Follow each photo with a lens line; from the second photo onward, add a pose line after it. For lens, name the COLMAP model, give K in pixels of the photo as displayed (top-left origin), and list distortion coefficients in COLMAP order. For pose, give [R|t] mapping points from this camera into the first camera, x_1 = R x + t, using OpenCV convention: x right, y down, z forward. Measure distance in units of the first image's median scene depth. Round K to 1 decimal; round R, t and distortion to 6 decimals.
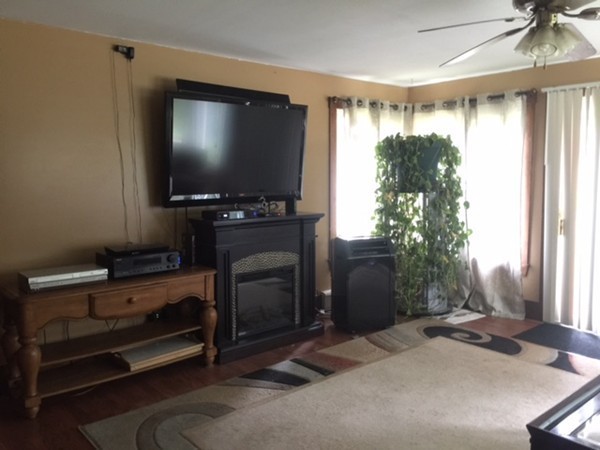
lens RADIAL K [[512.4, 0, 300.0], [0, 512.4, 224.0], [0, 0, 1]] dist [0.071526, -0.082176]
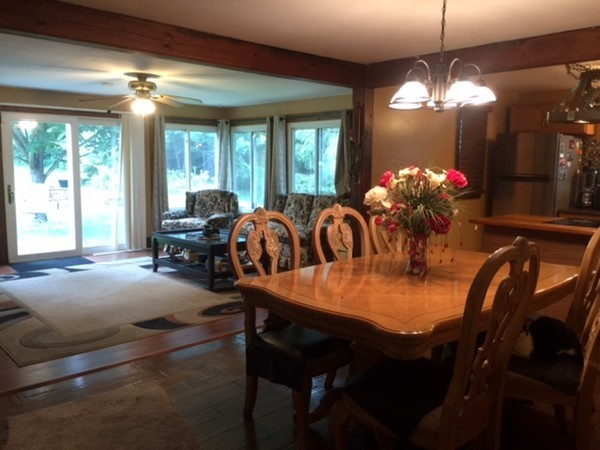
lens RADIAL K [[512.4, 0, 301.3], [0, 512.4, 219.4], [0, 0, 1]] dist [0.071526, -0.082176]
pose [[-0.014485, -0.108233, 0.994020, -1.342587], [0.097666, 0.989217, 0.109134, -0.017055], [-0.995114, 0.098663, -0.003758, 0.249974]]
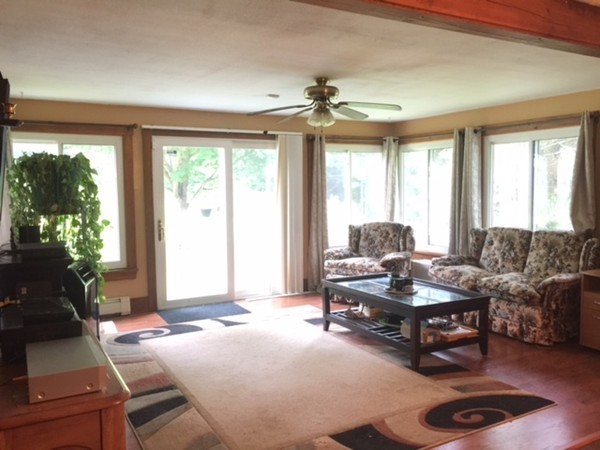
lens RADIAL K [[512.4, 0, 302.1], [0, 512.4, 227.9], [0, 0, 1]] dist [0.071526, -0.082176]
pose [[0.208216, -0.080234, 0.974786, -0.906807], [0.113062, 0.991923, 0.057494, -0.058149], [-0.971526, 0.098240, 0.215606, 0.514569]]
